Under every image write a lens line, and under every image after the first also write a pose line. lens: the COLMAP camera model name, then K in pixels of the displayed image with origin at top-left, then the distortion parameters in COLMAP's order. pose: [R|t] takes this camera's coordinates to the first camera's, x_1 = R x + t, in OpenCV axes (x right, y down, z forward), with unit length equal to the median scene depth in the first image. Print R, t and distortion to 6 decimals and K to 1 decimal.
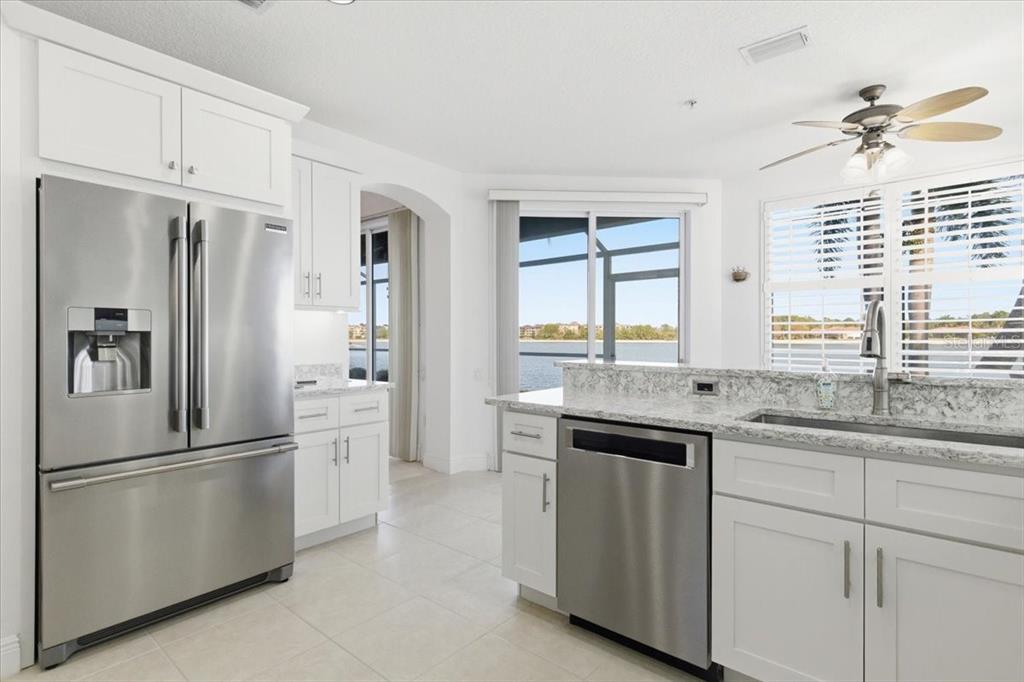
lens RADIAL K [[508.5, 0, 506.9], [0, 508.5, 338.3], [0, 0, 1]] dist [0.016177, -0.009592]
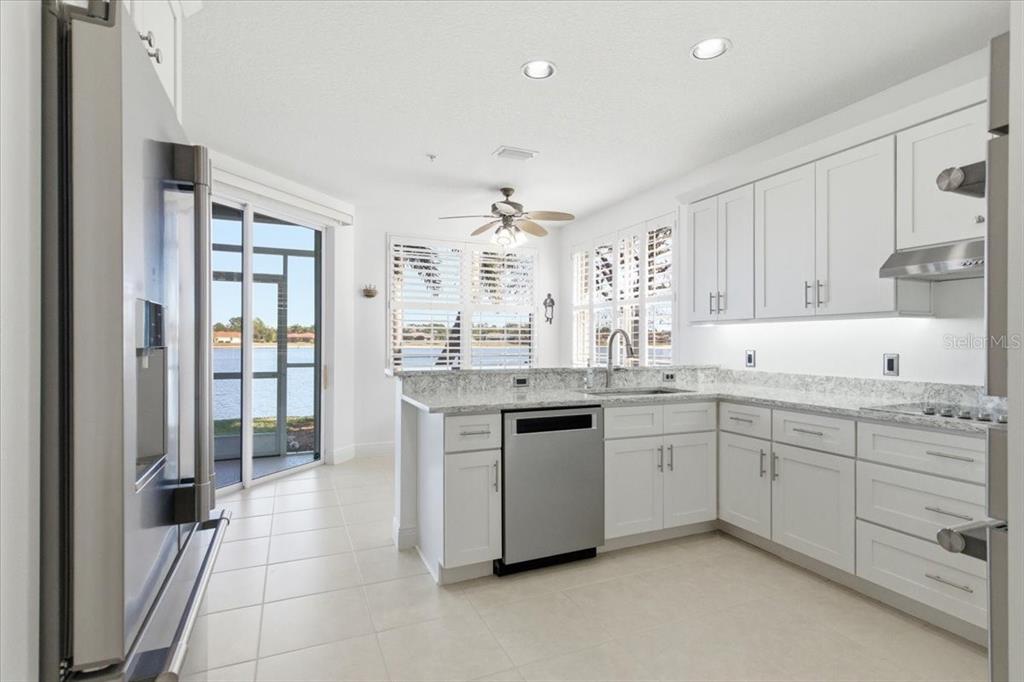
lens RADIAL K [[508.5, 0, 508.7], [0, 508.5, 343.6], [0, 0, 1]] dist [0.016177, -0.009592]
pose [[0.428342, -0.000102, 0.903617, -0.864482], [-0.002526, 0.999996, 0.001310, -0.013189], [-0.903613, -0.002844, 0.428340, 0.385768]]
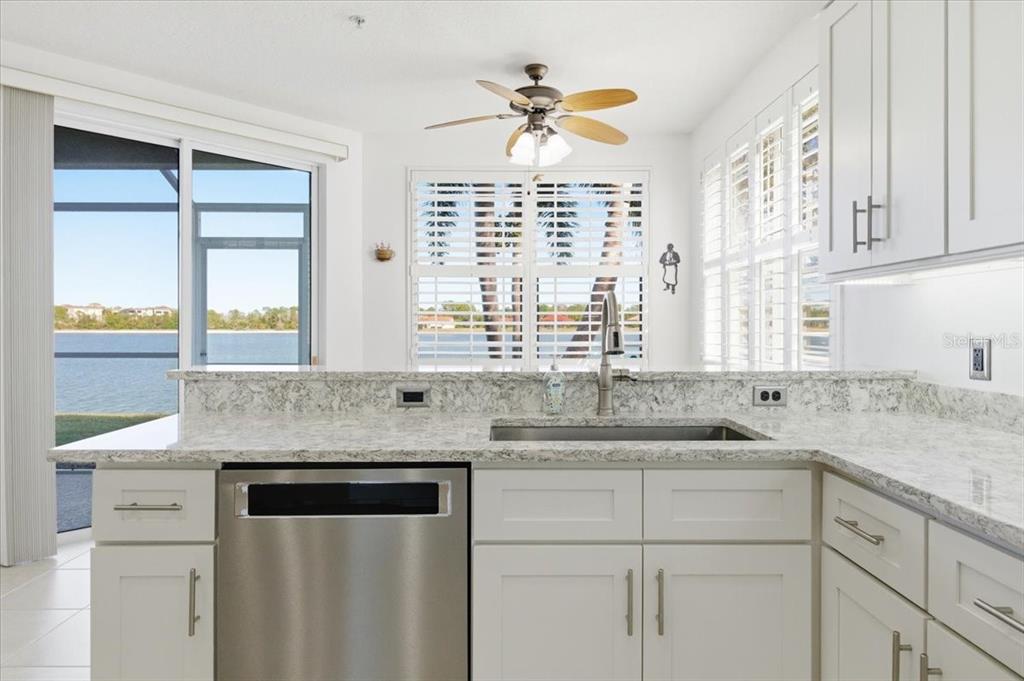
lens RADIAL K [[621.2, 0, 511.3], [0, 621.2, 330.0], [0, 0, 1]] dist [0.006207, -0.009528]
pose [[0.749611, -0.002285, 0.661875, -0.102448], [-0.000416, 0.999992, 0.003924, -0.006401], [-0.661878, -0.003216, 0.749604, 0.200544]]
